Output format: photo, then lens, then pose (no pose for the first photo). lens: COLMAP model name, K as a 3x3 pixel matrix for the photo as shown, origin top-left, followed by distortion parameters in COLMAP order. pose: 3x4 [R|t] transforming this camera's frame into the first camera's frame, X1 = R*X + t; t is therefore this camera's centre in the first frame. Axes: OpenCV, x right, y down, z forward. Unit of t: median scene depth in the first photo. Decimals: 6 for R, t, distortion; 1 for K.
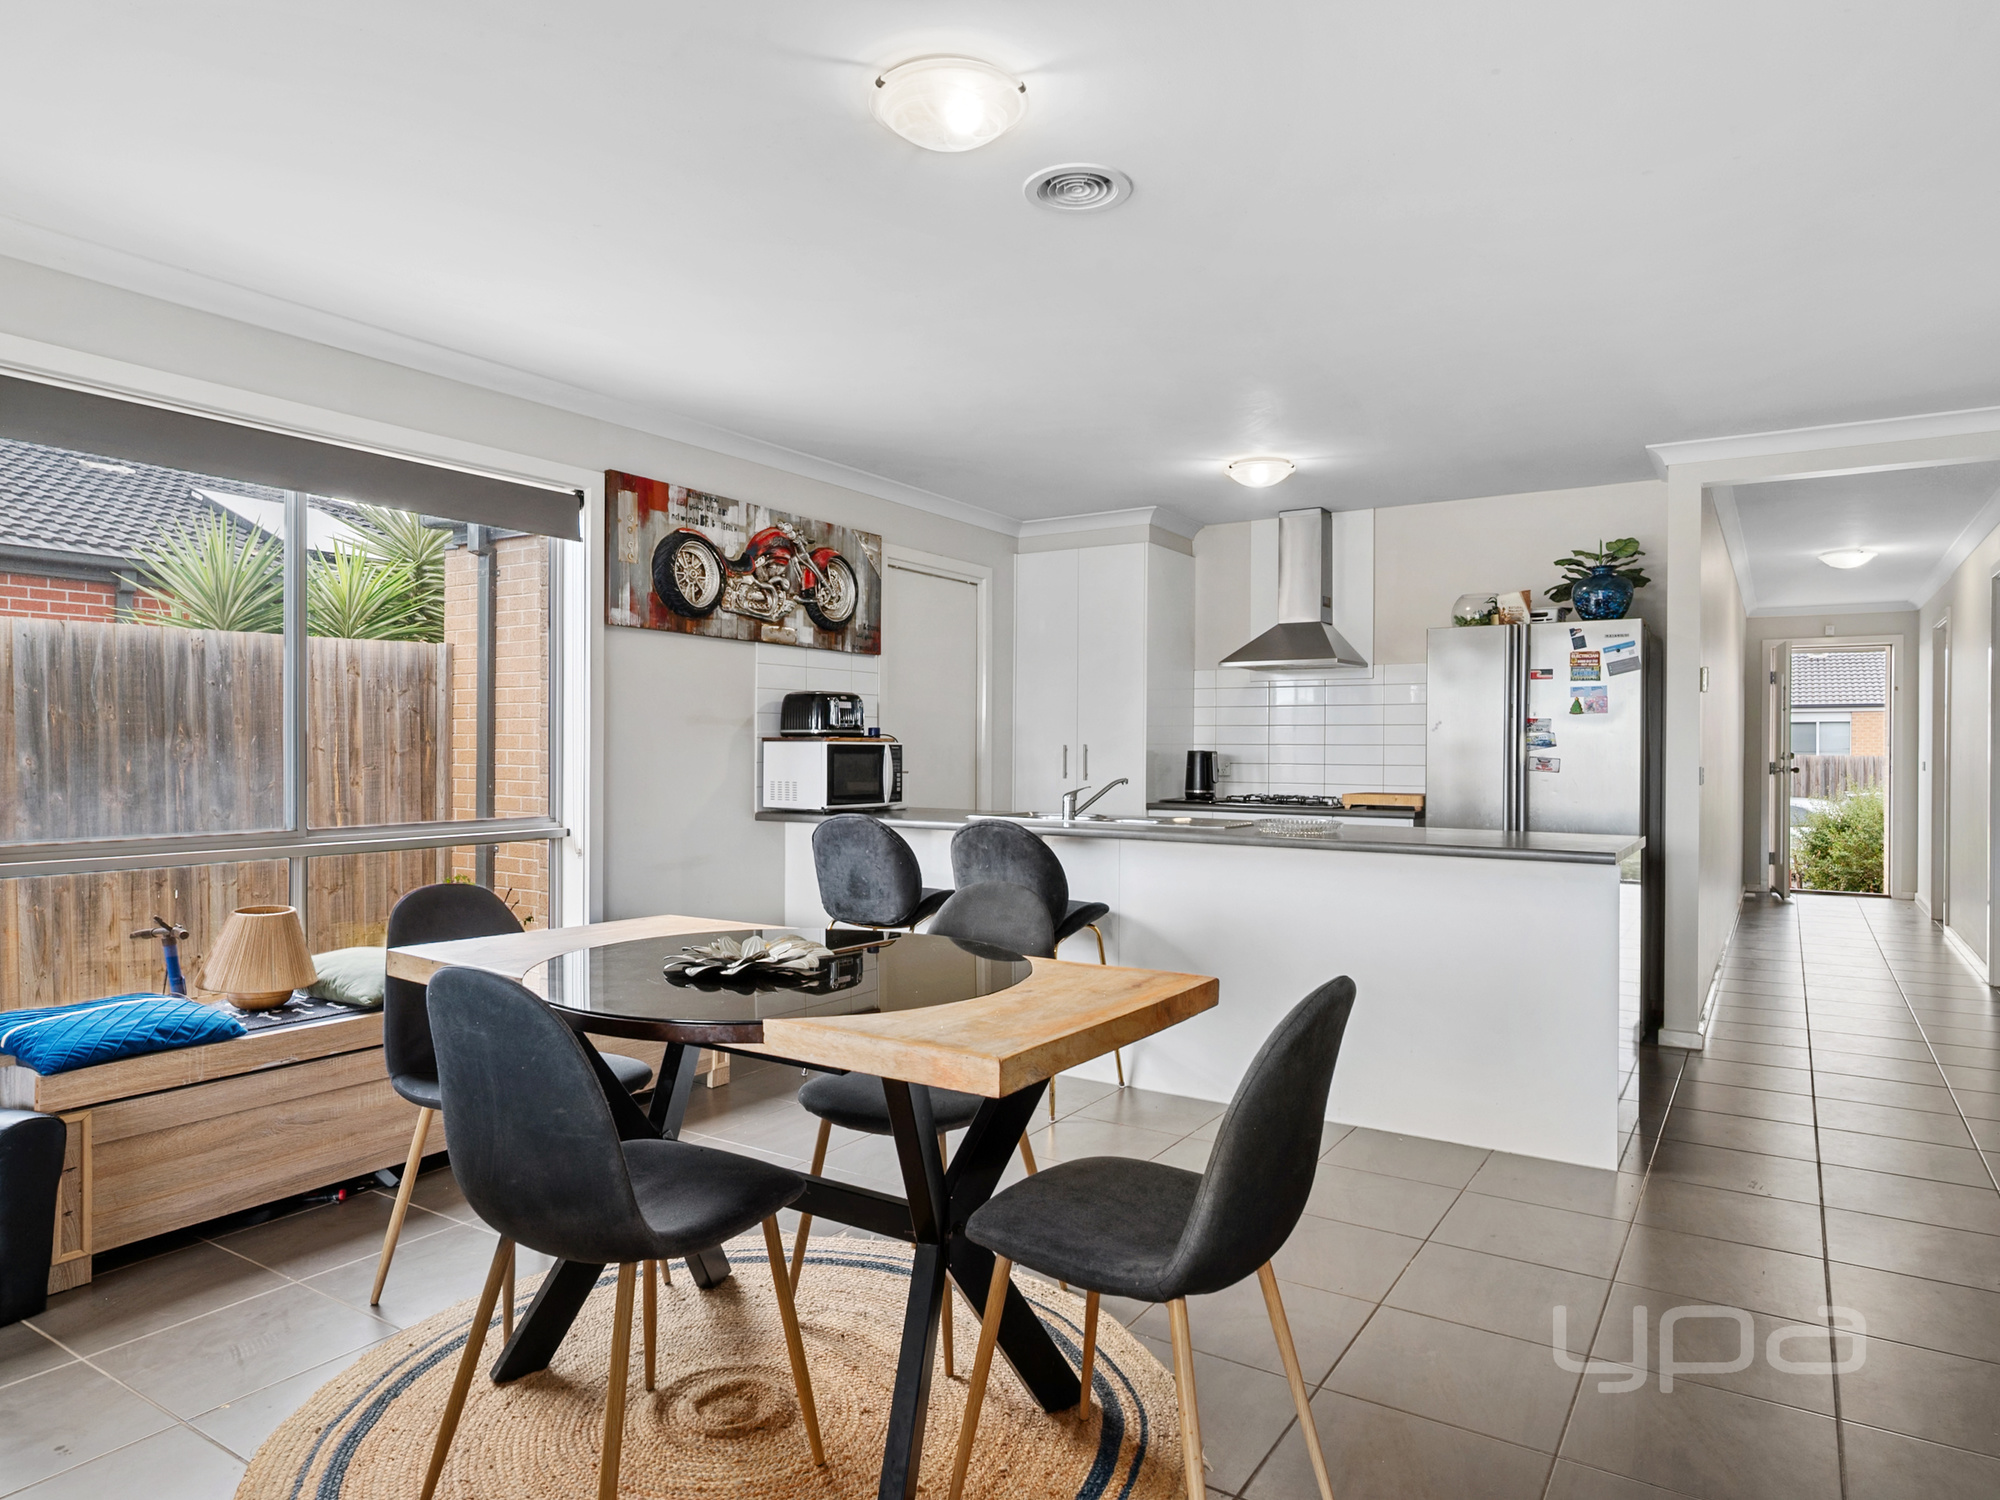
lens RADIAL K [[1198.2, 0, 1003.1], [0, 1198.2, 757.6], [0, 0, 1]] dist [-0.022889, 0.000157]
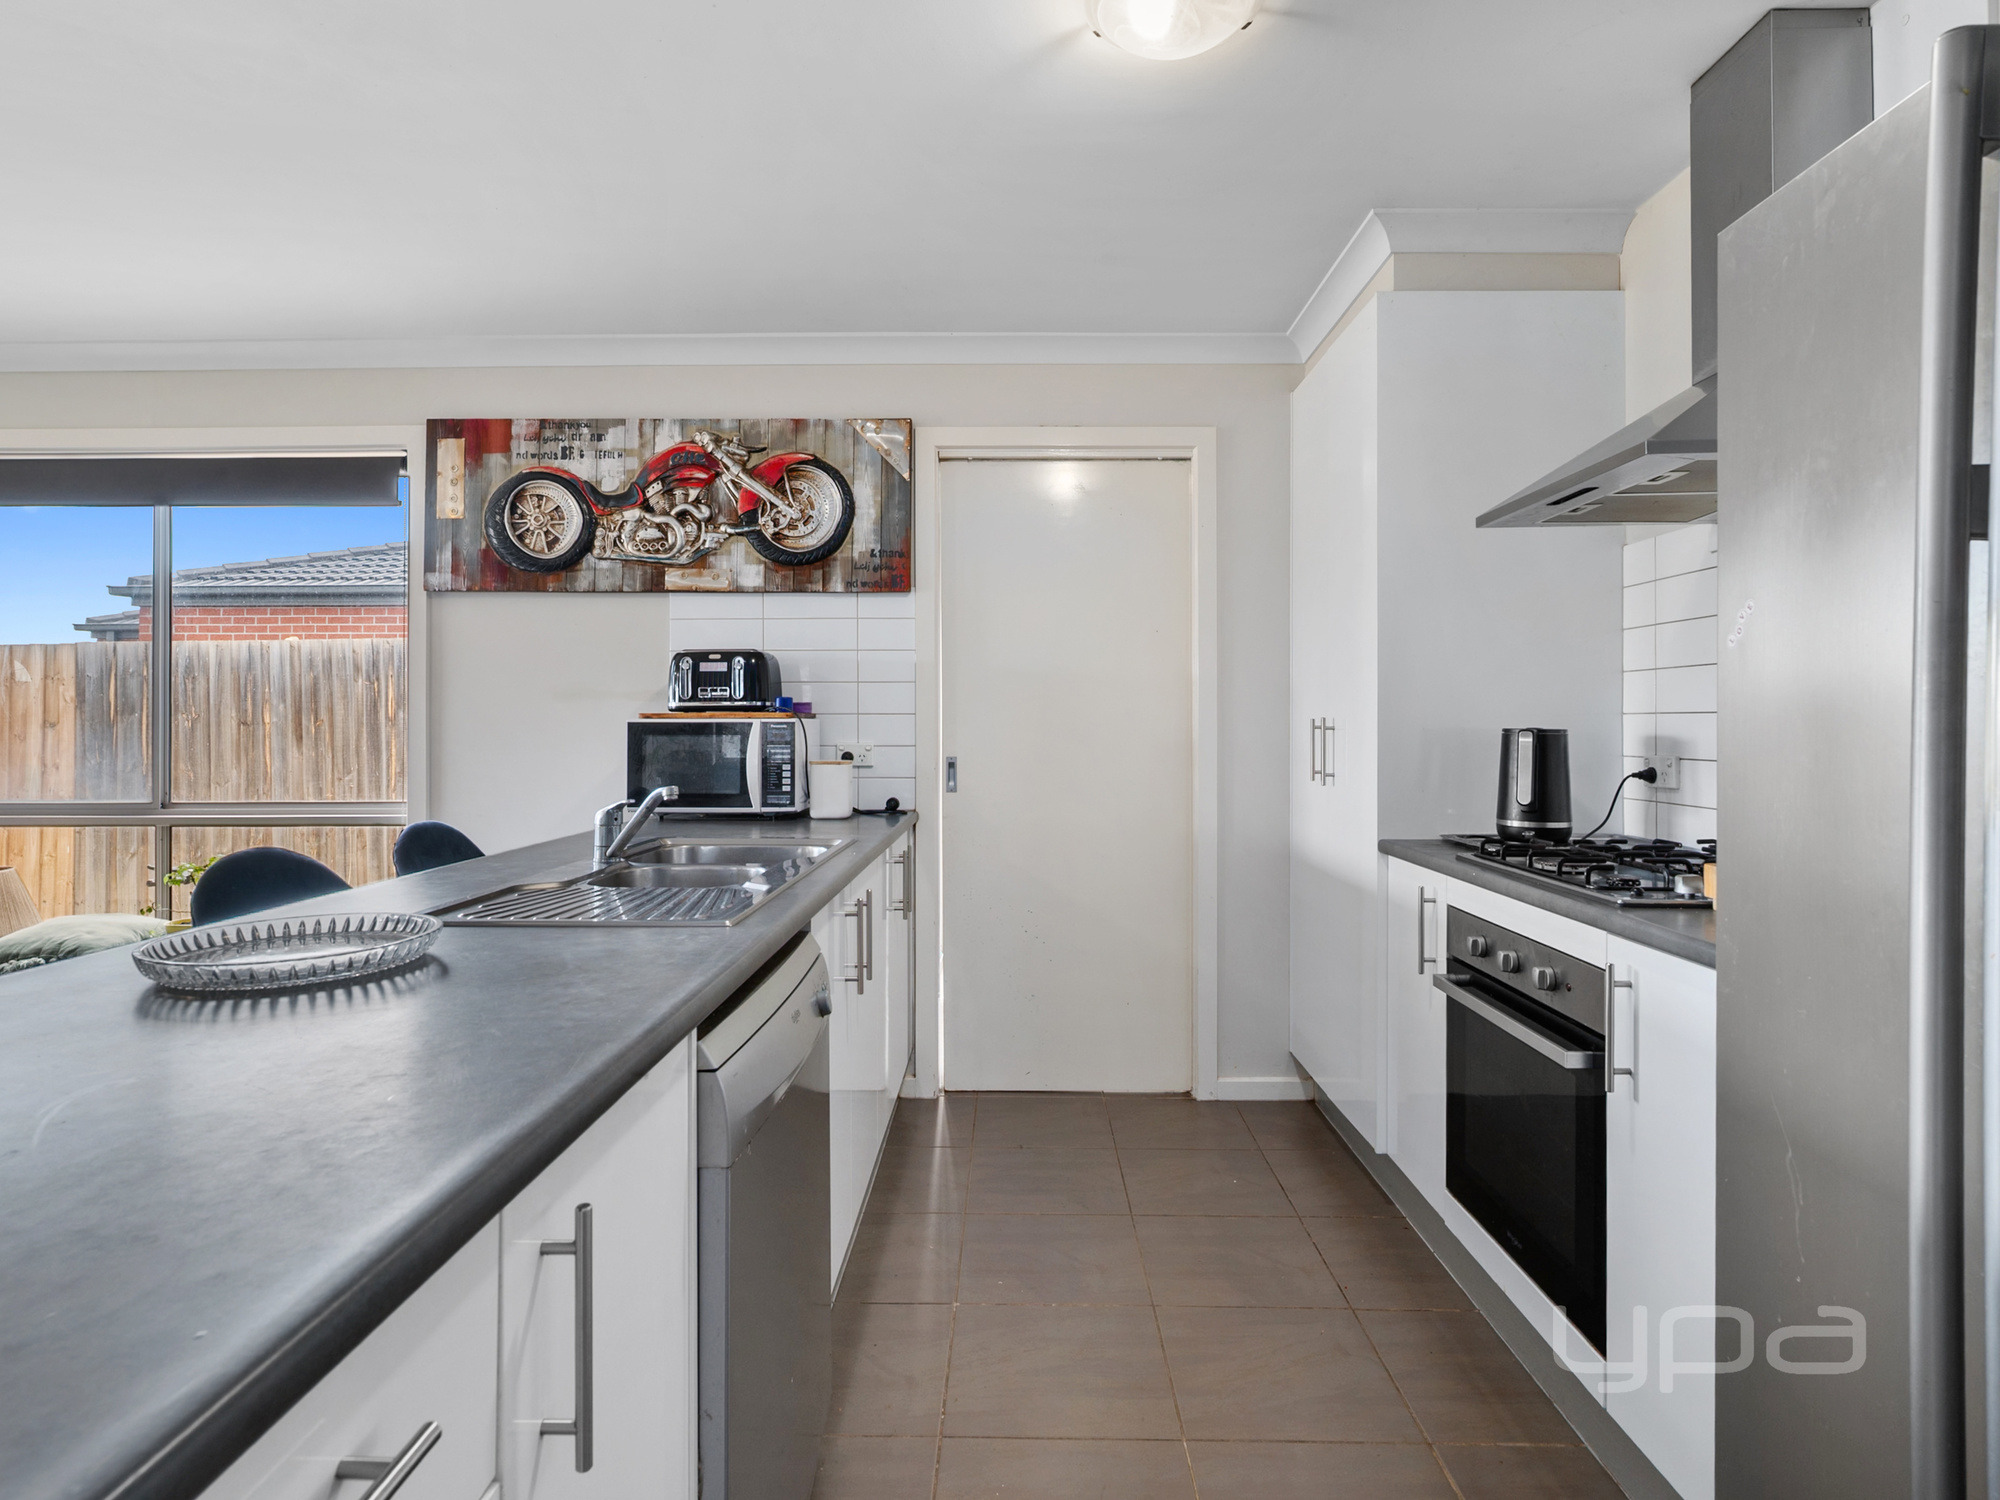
lens RADIAL K [[1056.3, 0, 999.3], [0, 1056.3, 728.5], [0, 0, 1]] dist [0.002213, 0.000401]
pose [[0.528112, 0.000804, -0.849174, 0.501497], [-0.003918, 0.999991, -0.001490, -0.006636], [0.849166, 0.004113, 0.528111, 0.818321]]
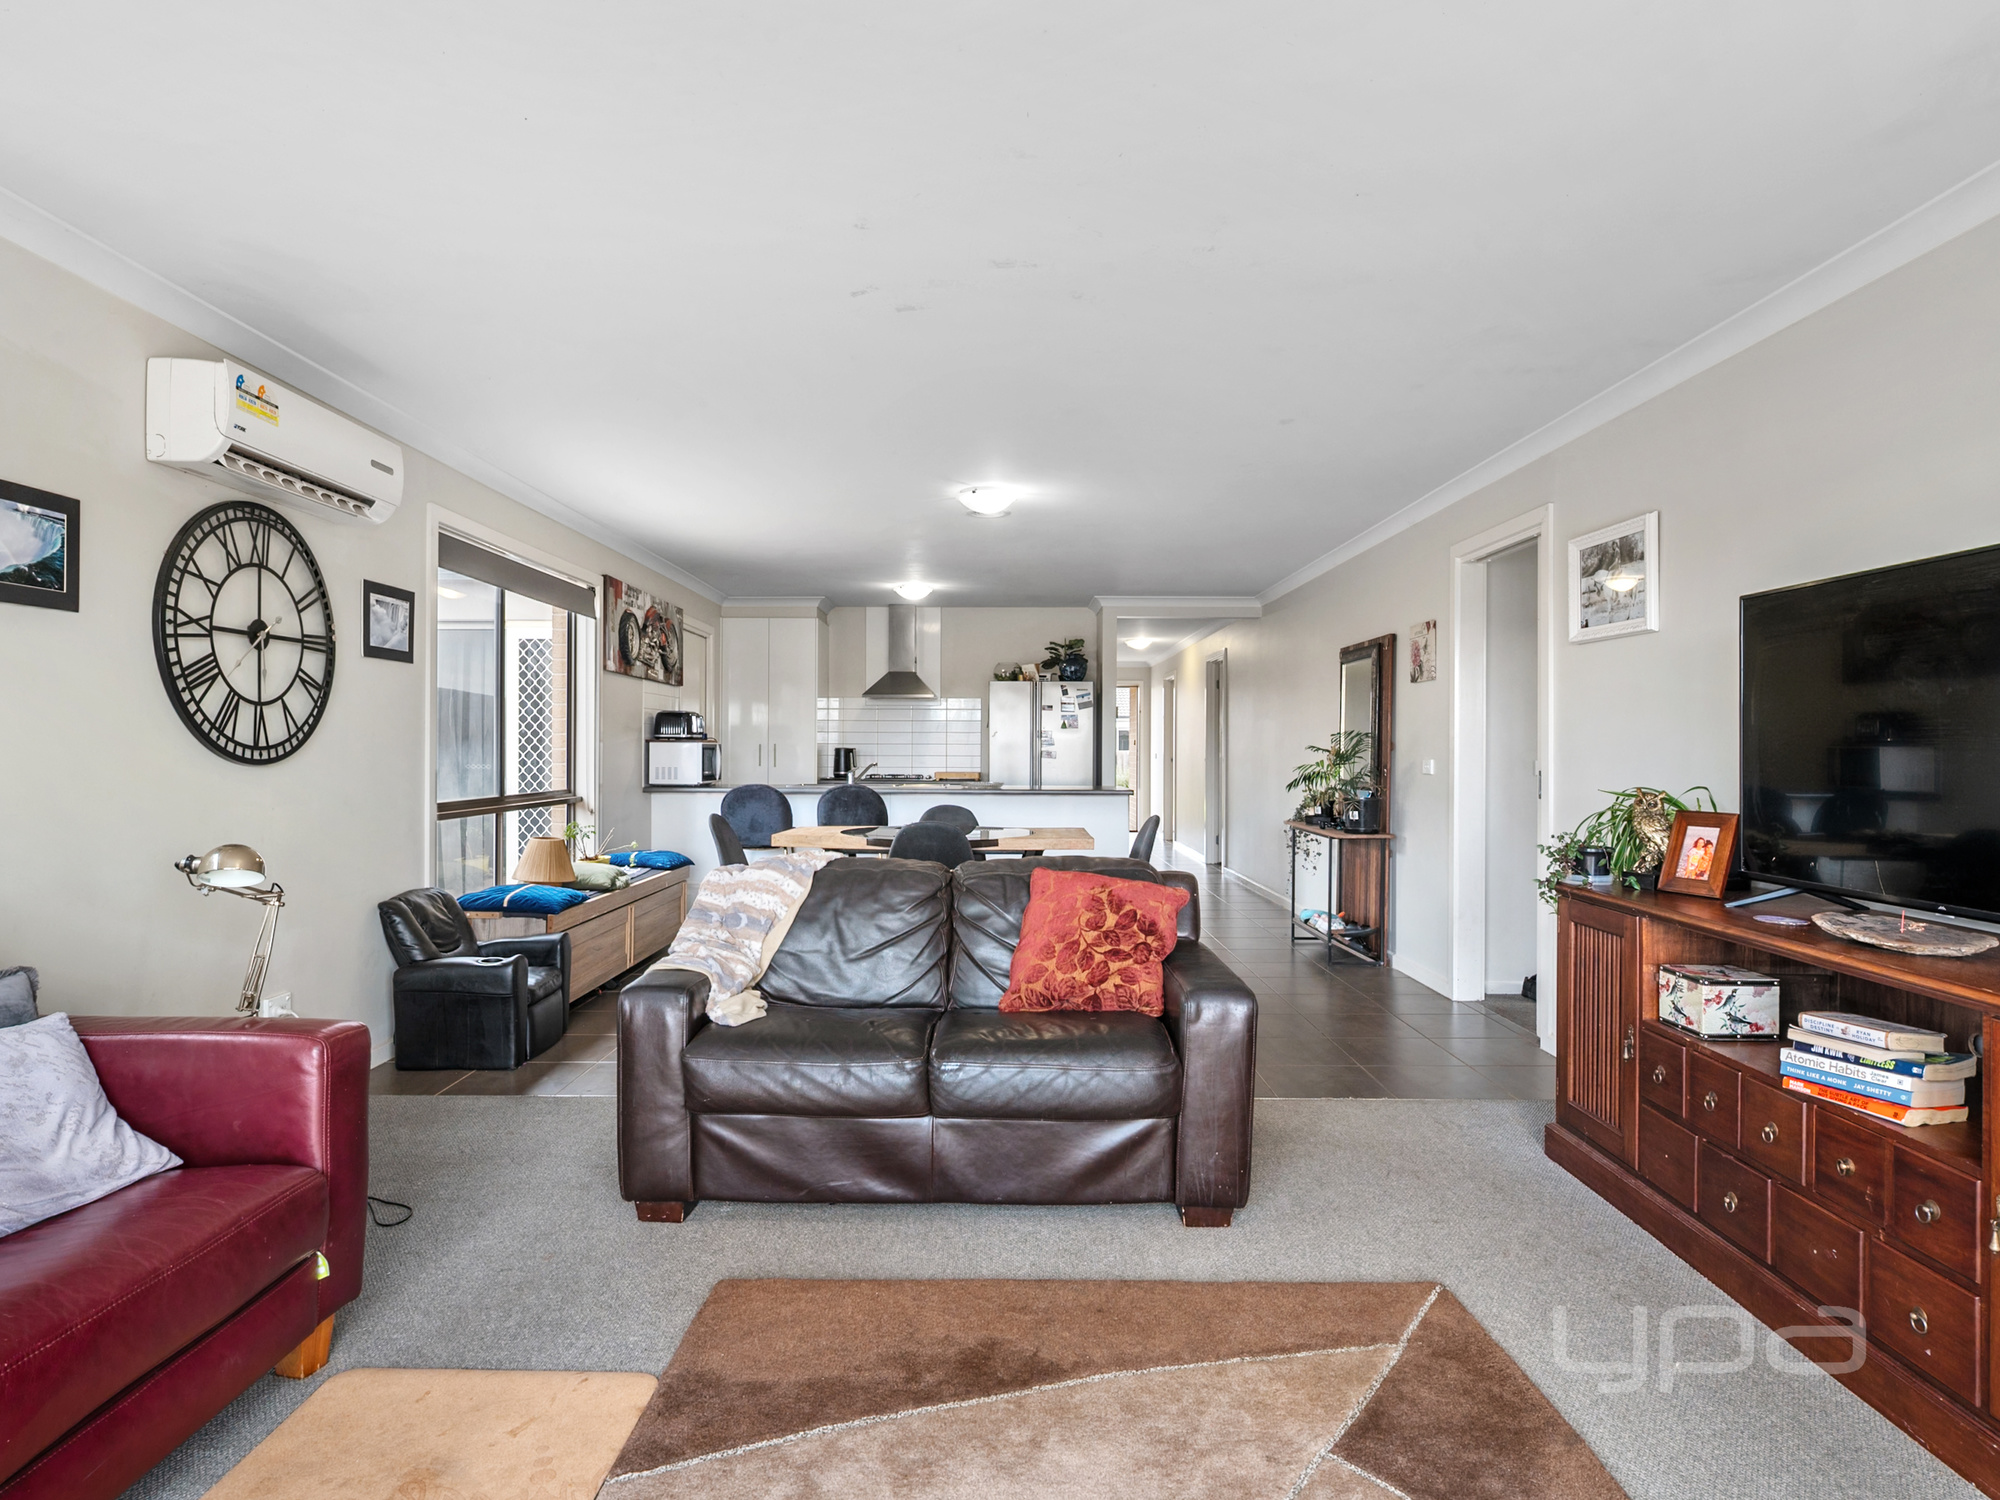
lens RADIAL K [[1064.6, 0, 998.5], [0, 1064.6, 748.7], [0, 0, 1]] dist [-0.000458, 0.000005]
pose [[0.840770, -0.002294, 0.541388, -0.573373], [0.005891, 0.999971, -0.004911, 0.004424], [-0.541361, 0.007319, 0.840758, -0.427350]]
